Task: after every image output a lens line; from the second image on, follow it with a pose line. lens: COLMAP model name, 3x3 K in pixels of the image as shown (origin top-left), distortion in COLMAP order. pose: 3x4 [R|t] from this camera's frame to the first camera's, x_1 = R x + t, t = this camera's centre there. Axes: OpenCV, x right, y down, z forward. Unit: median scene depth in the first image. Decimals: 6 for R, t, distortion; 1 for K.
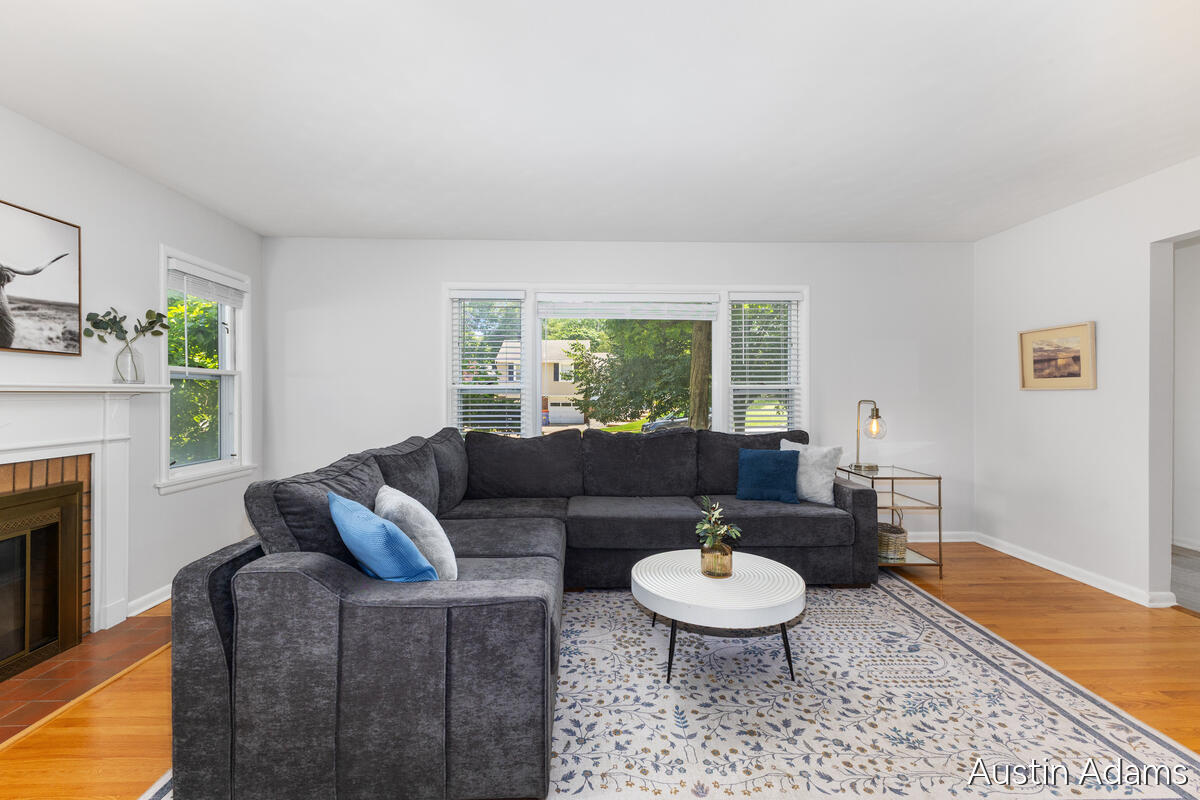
lens RADIAL K [[521.2, 0, 597.2], [0, 521.2, 389.1], [0, 0, 1]] dist [0.014671, -0.000323]
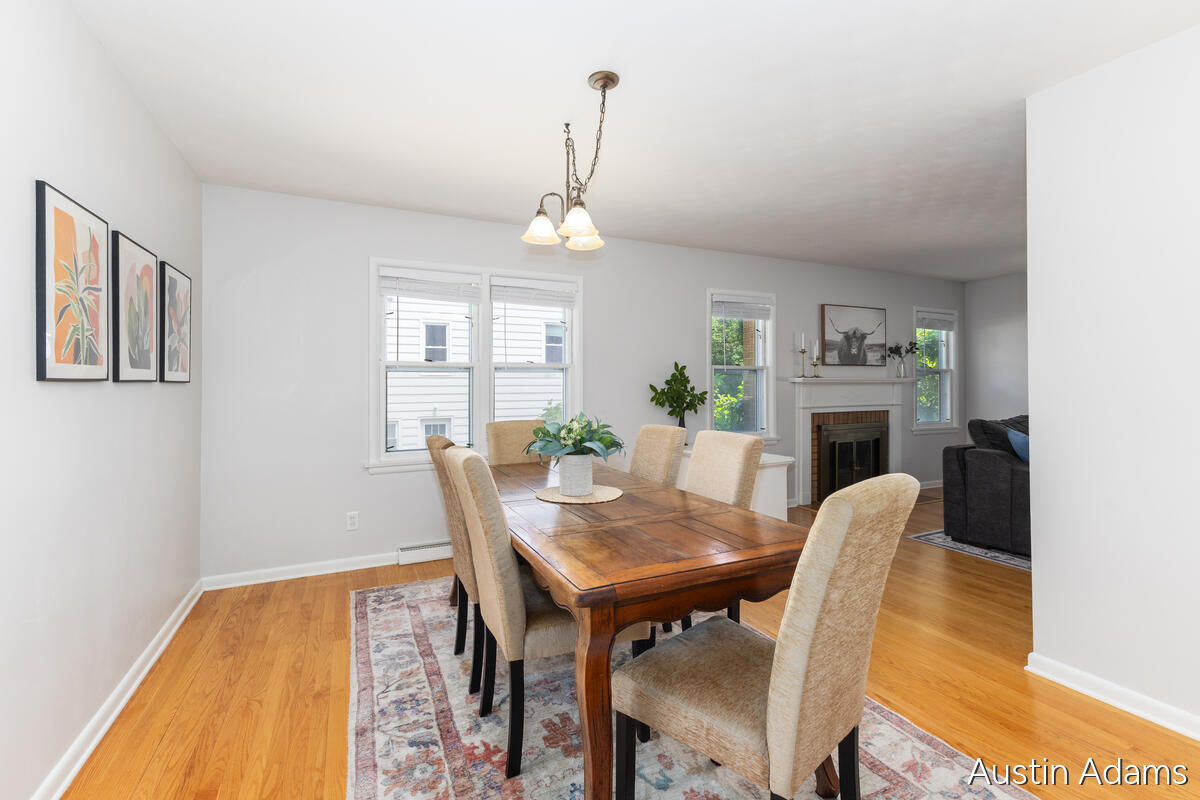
lens RADIAL K [[521.2, 0, 597.2], [0, 521.2, 389.1], [0, 0, 1]] dist [0.014671, -0.000323]
pose [[0.401523, 0.007288, -0.915820, 0.606918], [0.012253, 0.999836, 0.013329, -0.009979], [0.915767, -0.016573, 0.401368, -1.084214]]
